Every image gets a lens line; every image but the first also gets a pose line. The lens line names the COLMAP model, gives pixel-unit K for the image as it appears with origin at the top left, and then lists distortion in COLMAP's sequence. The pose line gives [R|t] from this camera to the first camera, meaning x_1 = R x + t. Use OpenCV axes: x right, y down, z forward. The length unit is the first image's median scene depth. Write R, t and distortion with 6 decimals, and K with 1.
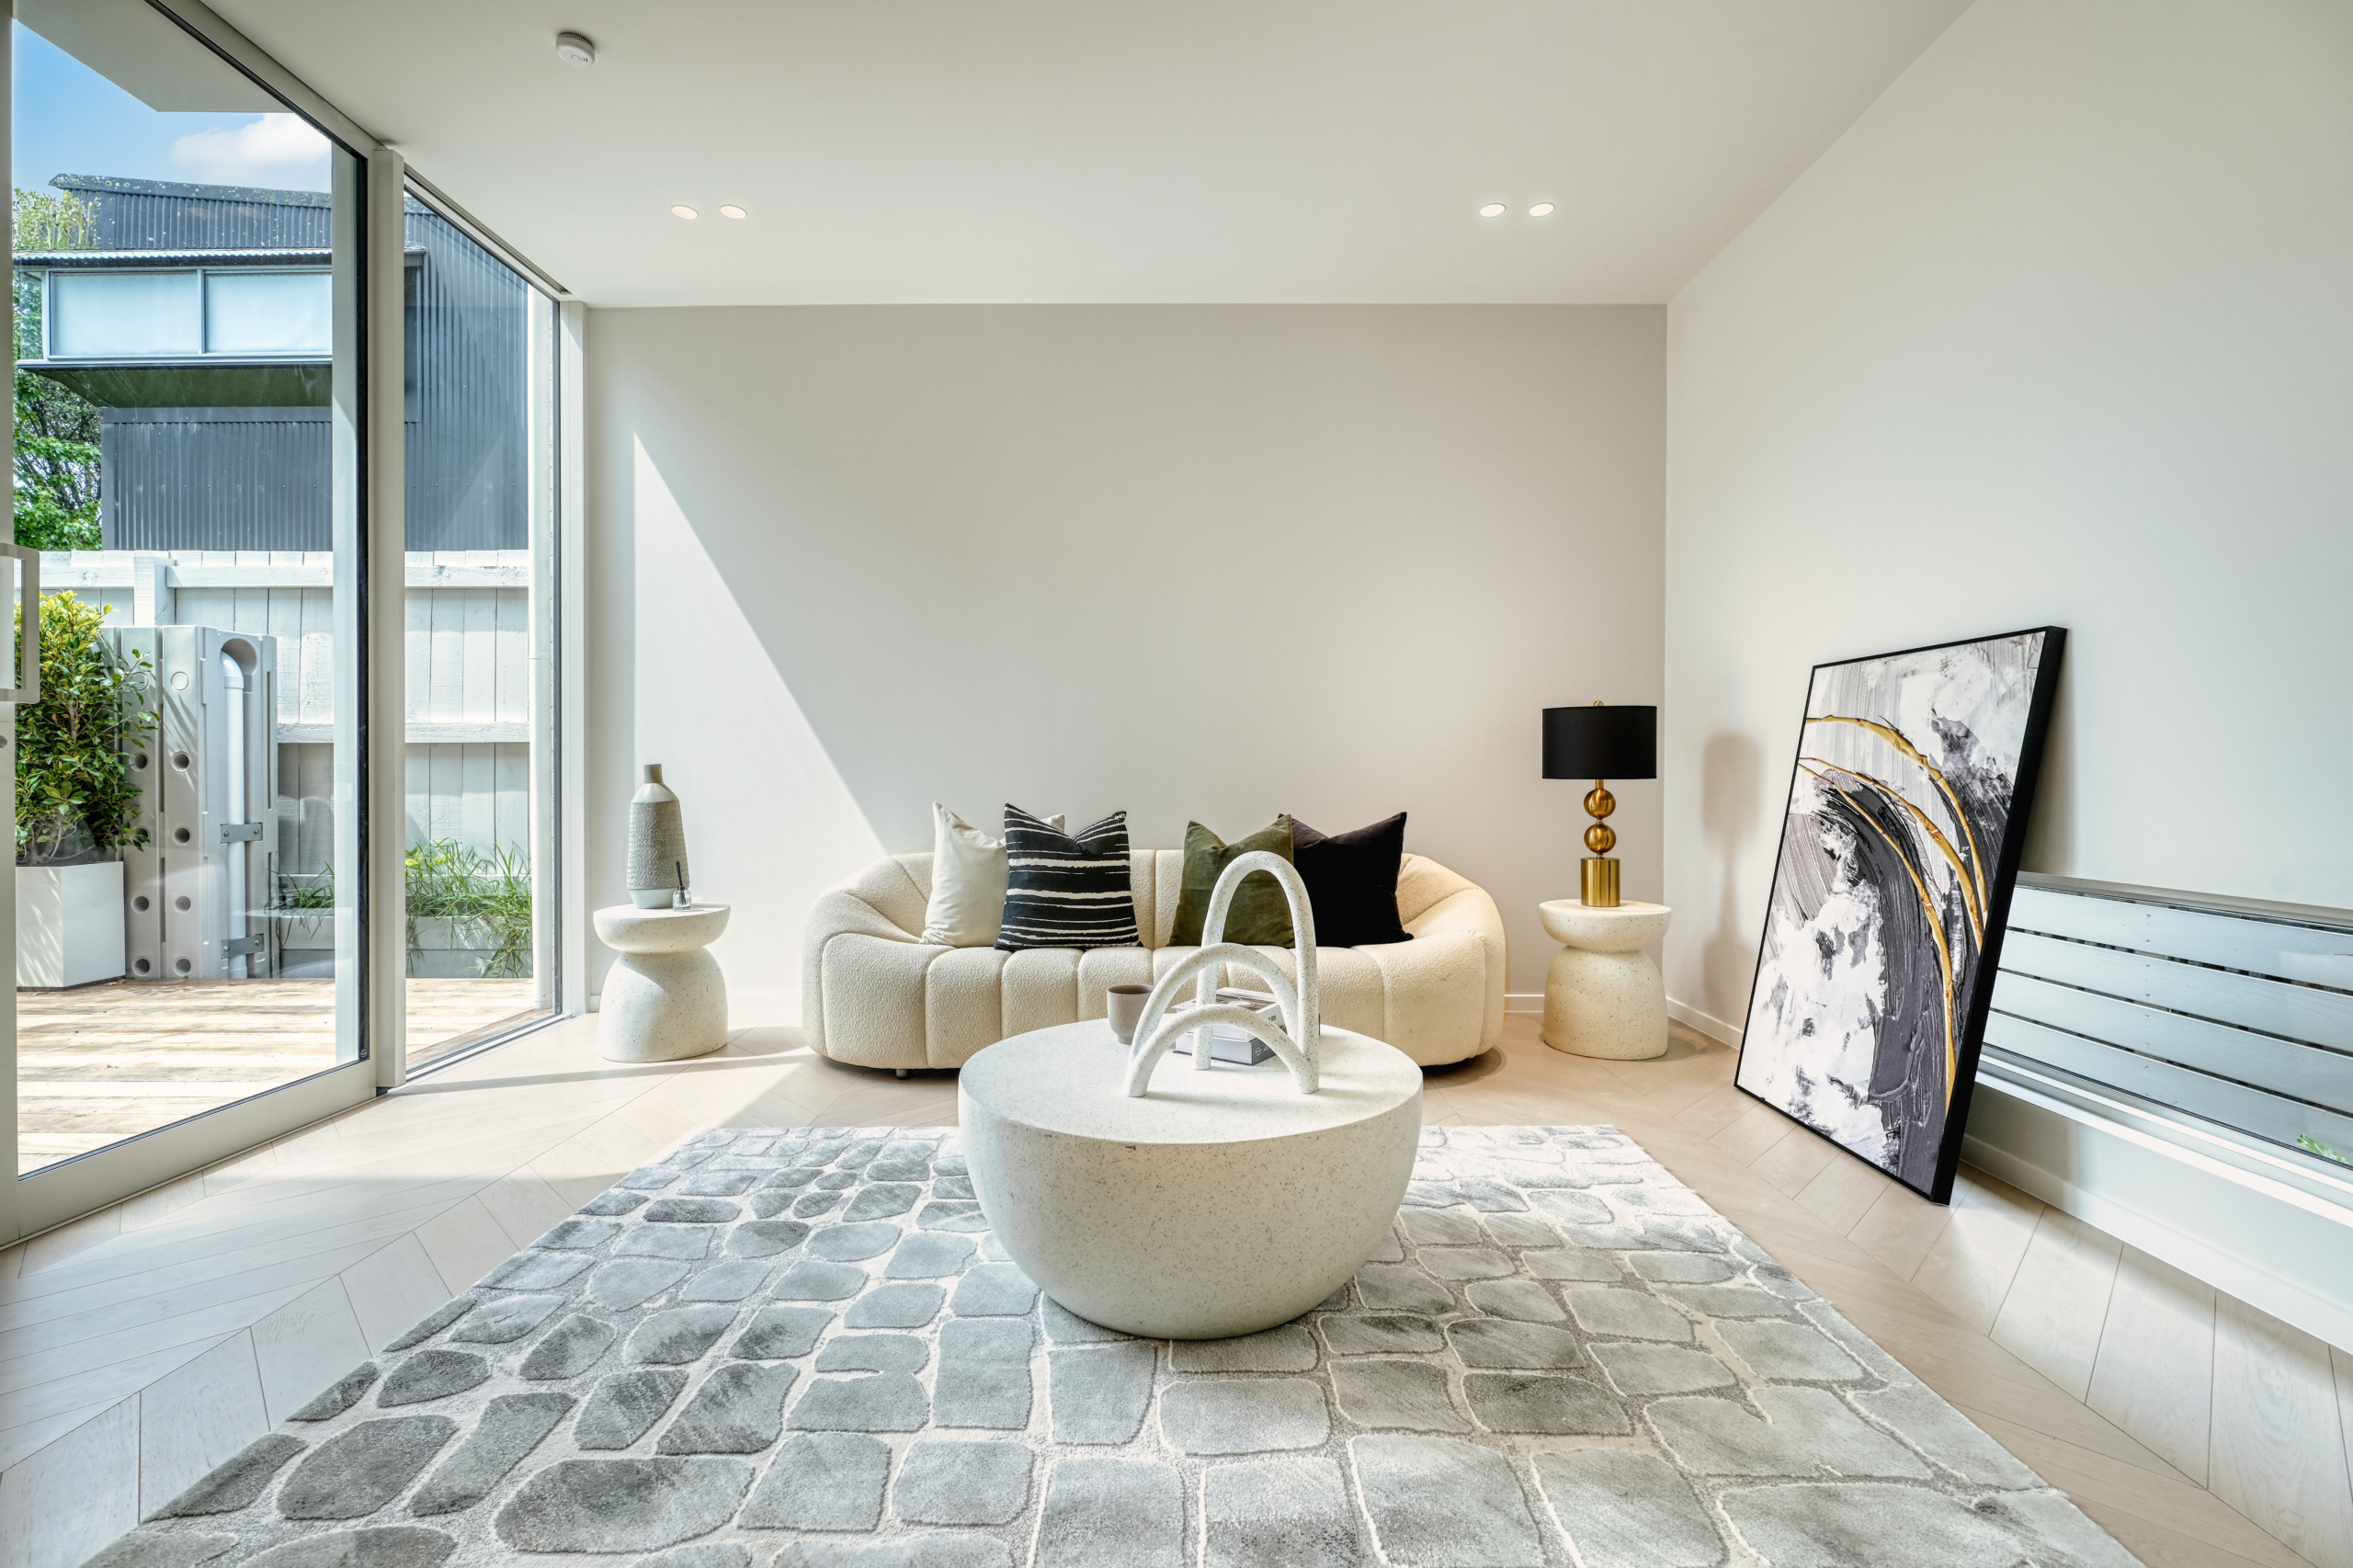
lens RADIAL K [[1048.0, 0, 1184.5], [0, 1048.0, 784.6], [0, 0, 1]] dist [-0.004791, 0.002891]
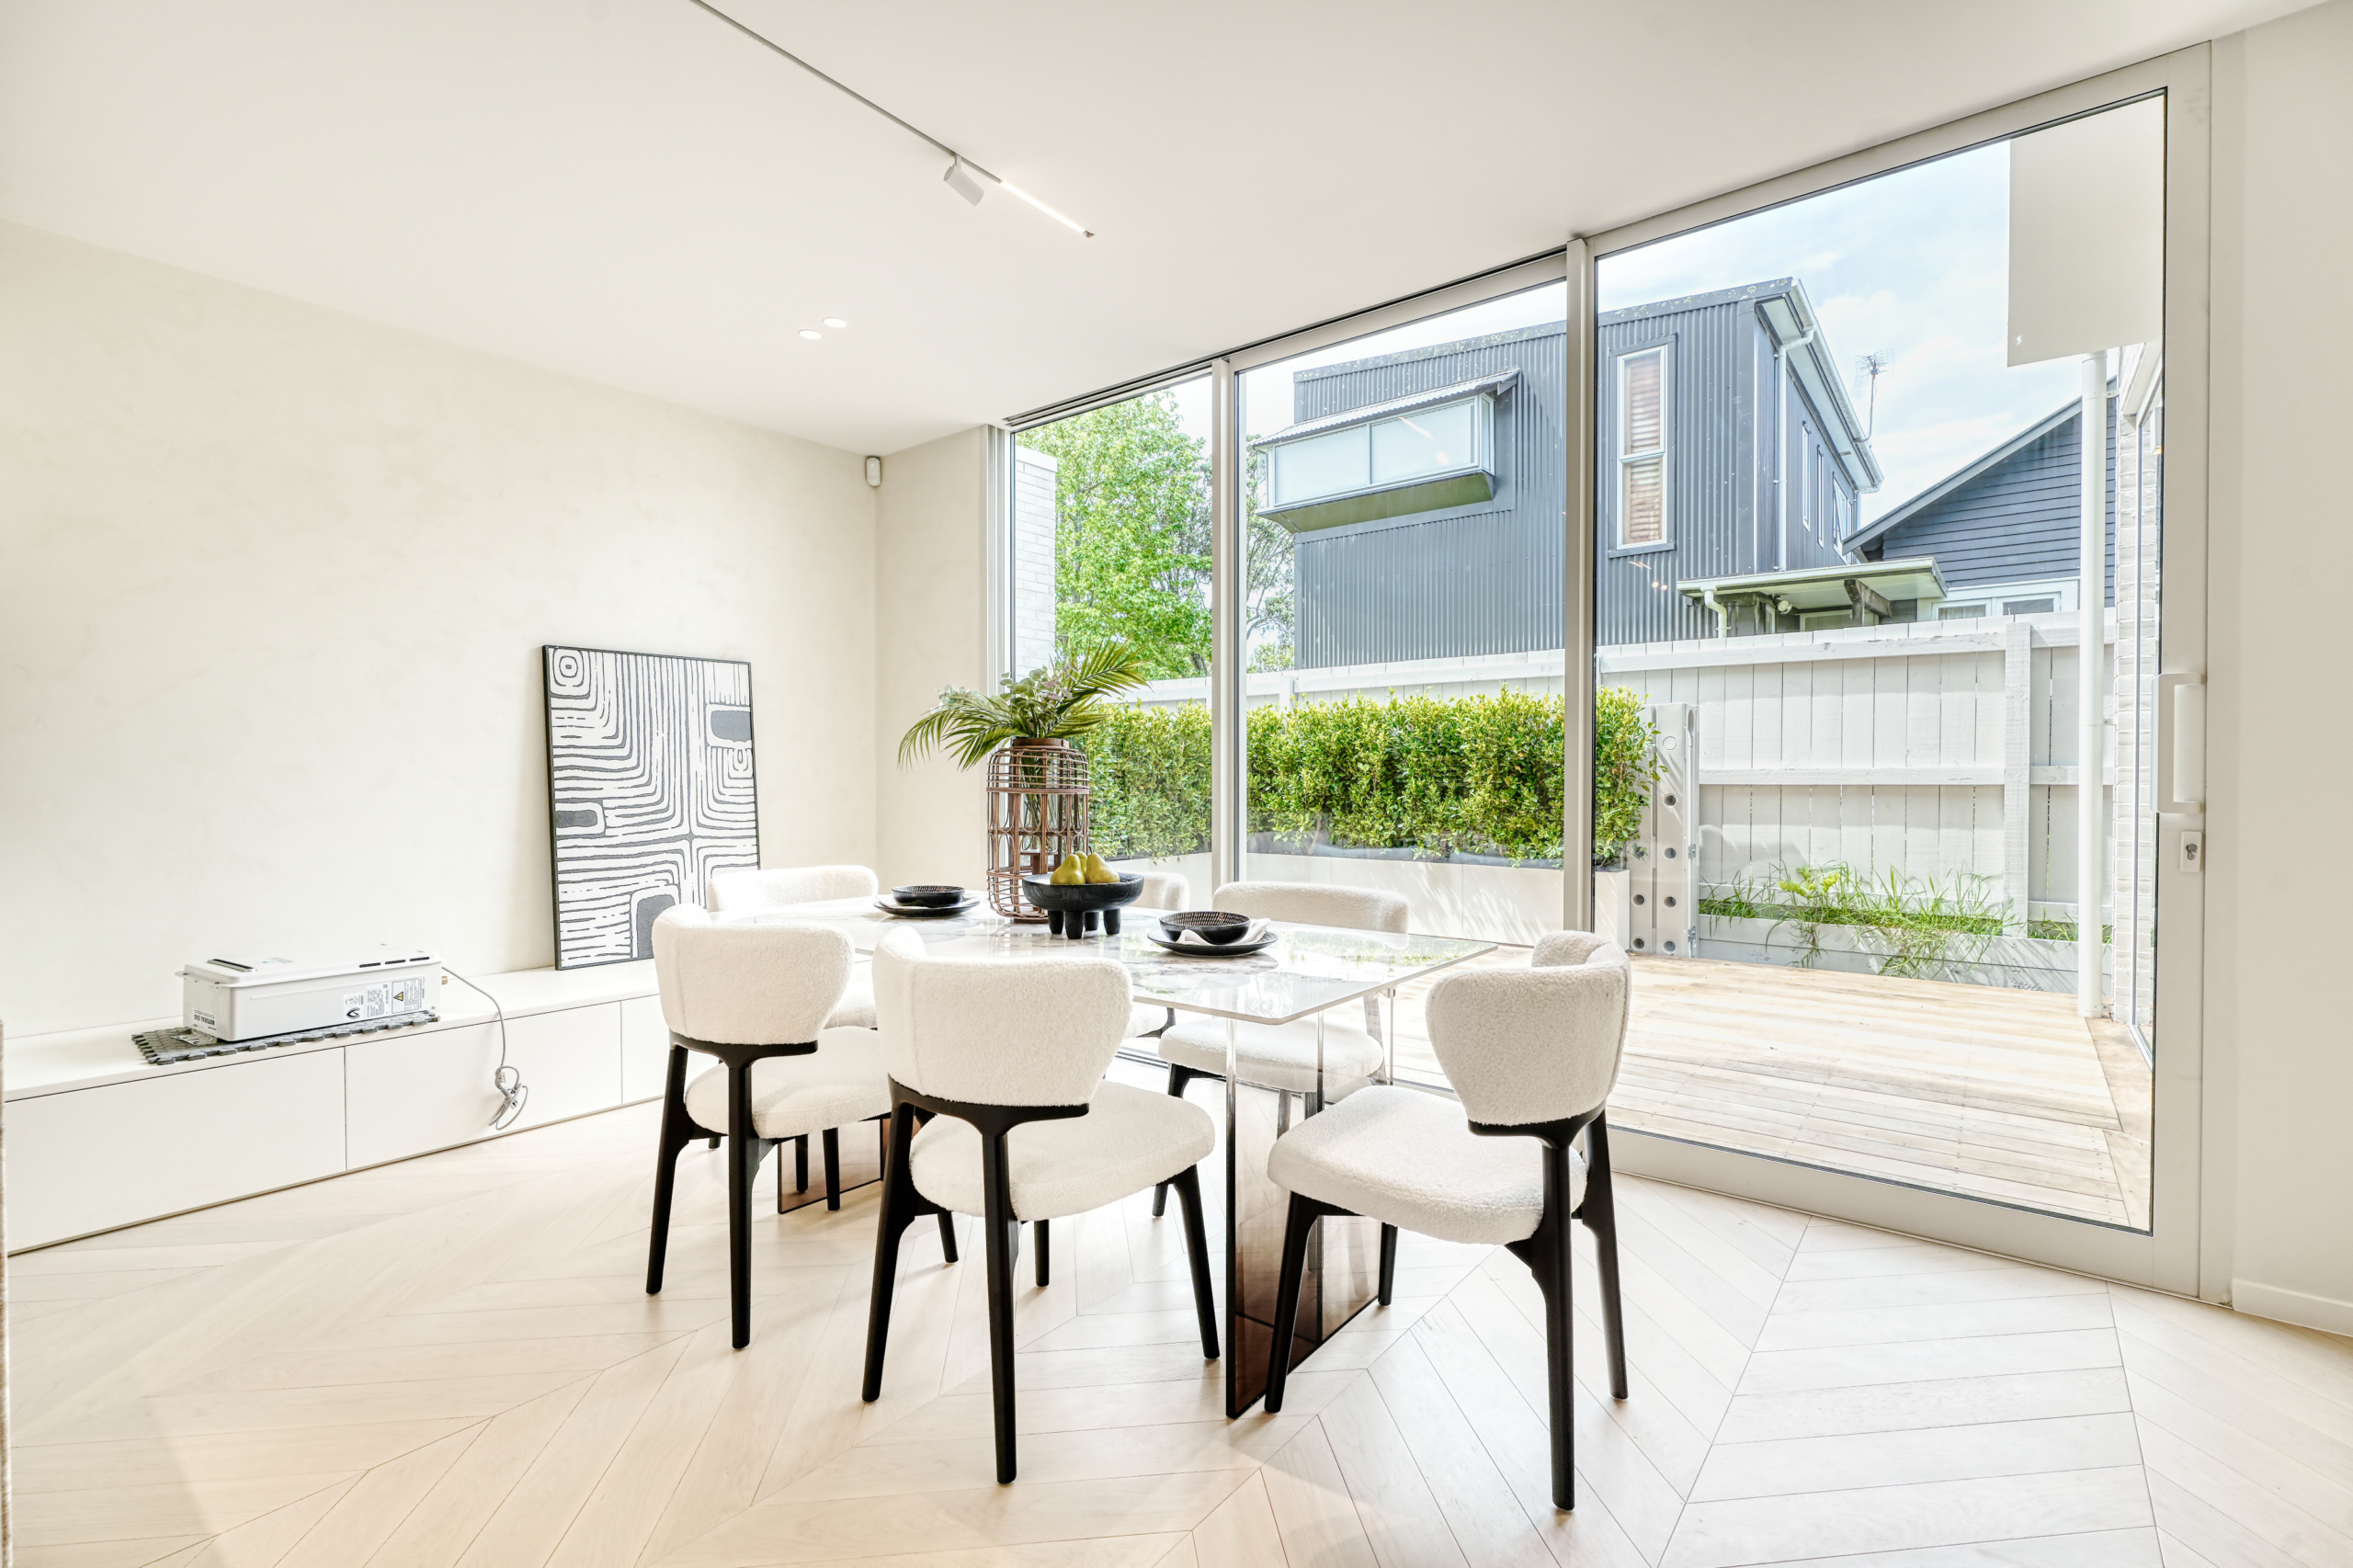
lens RADIAL K [[1048.0, 0, 1166.8], [0, 1048.0, 789.3], [0, 0, 1]] dist [-0.004791, 0.002891]
pose [[0.782268, 0.008520, -0.622883, -0.951280], [-0.005012, 0.999960, 0.007384, -0.068981], [0.622921, -0.002654, 0.782280, -0.813776]]
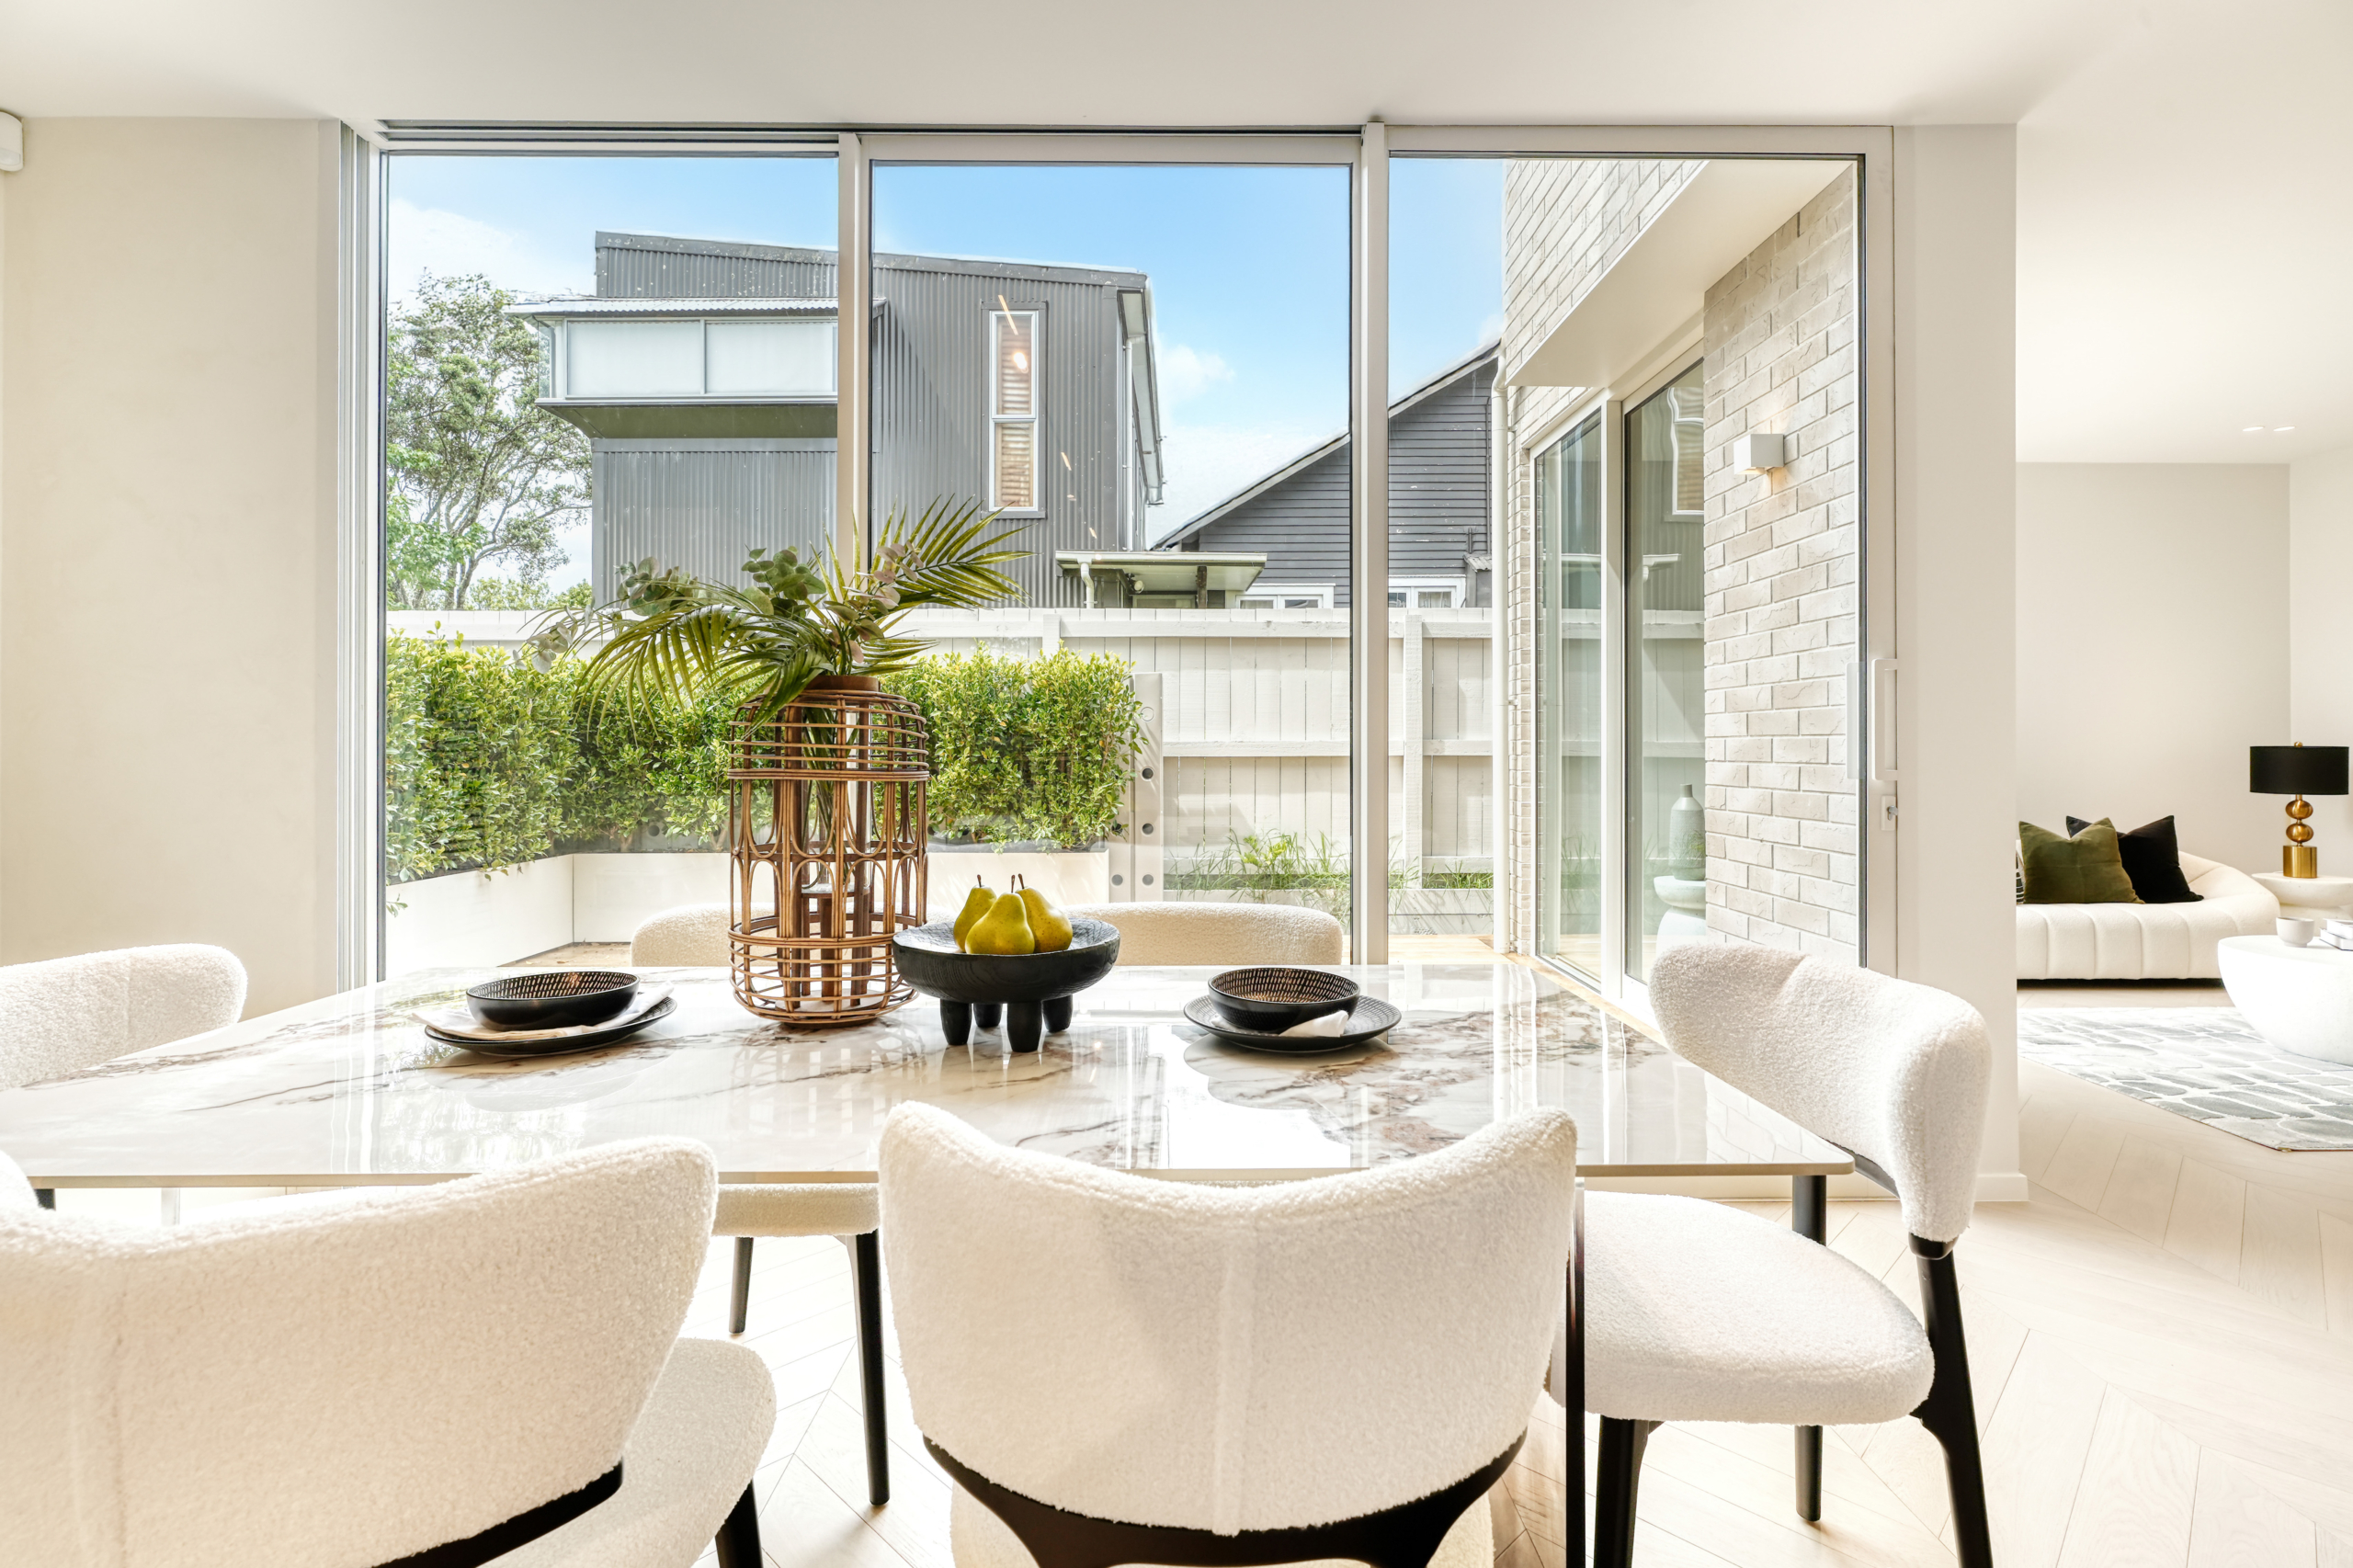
lens RADIAL K [[1121.8, 0, 1187.9], [0, 1121.8, 739.1], [0, 0, 1]] dist [-0.002968, 0.002522]
pose [[0.999916, 0.000027, 0.012957, -1.439094], [0.000173, 0.999881, -0.015421, -0.069175], [-0.012956, 0.015422, 0.999797, -0.696132]]
